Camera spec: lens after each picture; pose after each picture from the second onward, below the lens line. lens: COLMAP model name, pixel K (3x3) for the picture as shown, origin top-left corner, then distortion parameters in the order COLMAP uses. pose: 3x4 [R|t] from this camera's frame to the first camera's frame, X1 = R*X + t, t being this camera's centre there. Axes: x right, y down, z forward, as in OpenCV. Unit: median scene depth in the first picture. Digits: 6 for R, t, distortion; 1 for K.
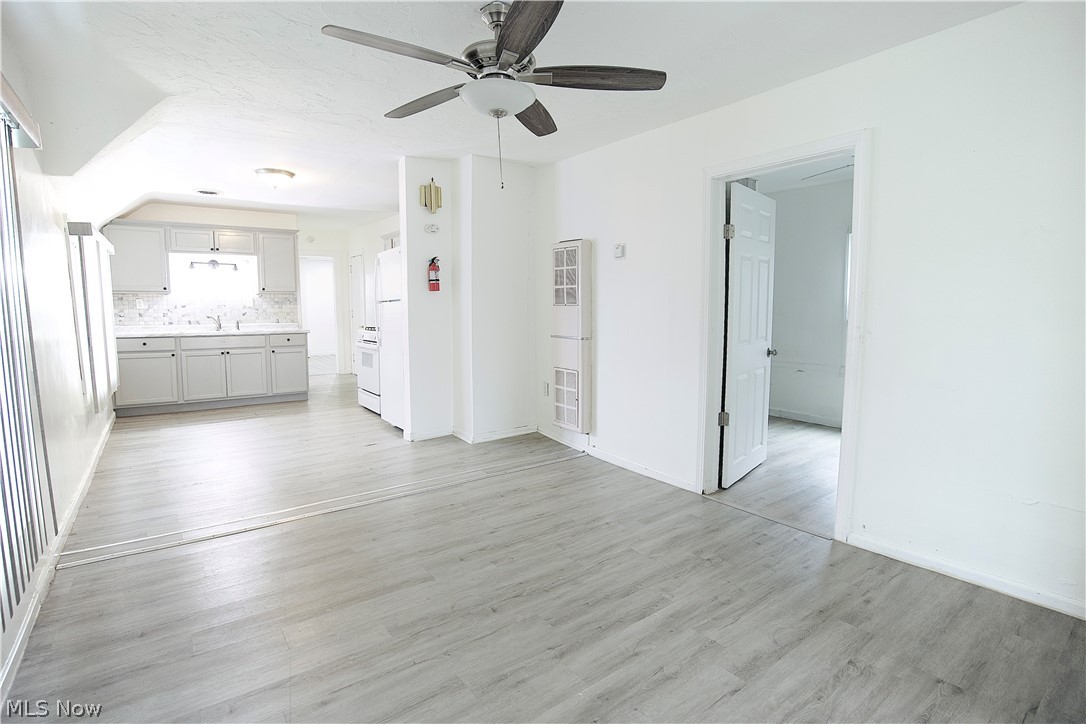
lens RADIAL K [[525.5, 0, 537.1], [0, 525.5, 355.6], [0, 0, 1]] dist [-0.041715, 0.005839]
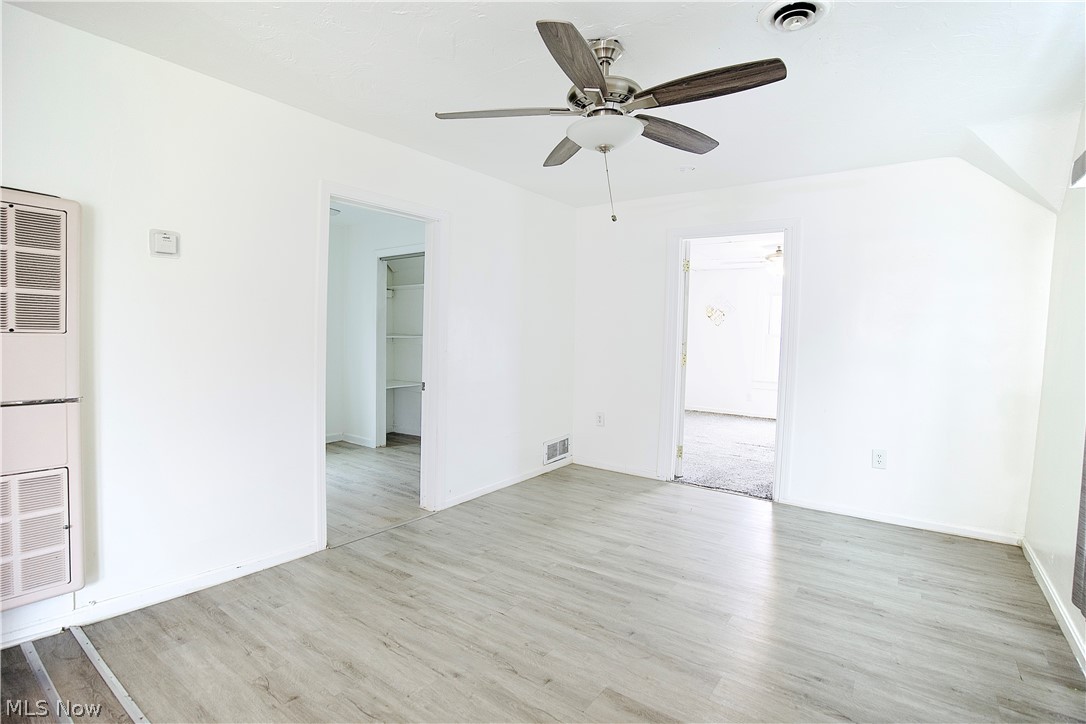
lens RADIAL K [[525.5, 0, 546.7], [0, 525.5, 355.4], [0, 0, 1]] dist [-0.041715, 0.005839]
pose [[-0.299767, -0.044039, 0.952995, -0.794123], [0.071216, 0.995114, 0.068386, -0.117878], [-0.951351, 0.088369, -0.295166, 1.131034]]
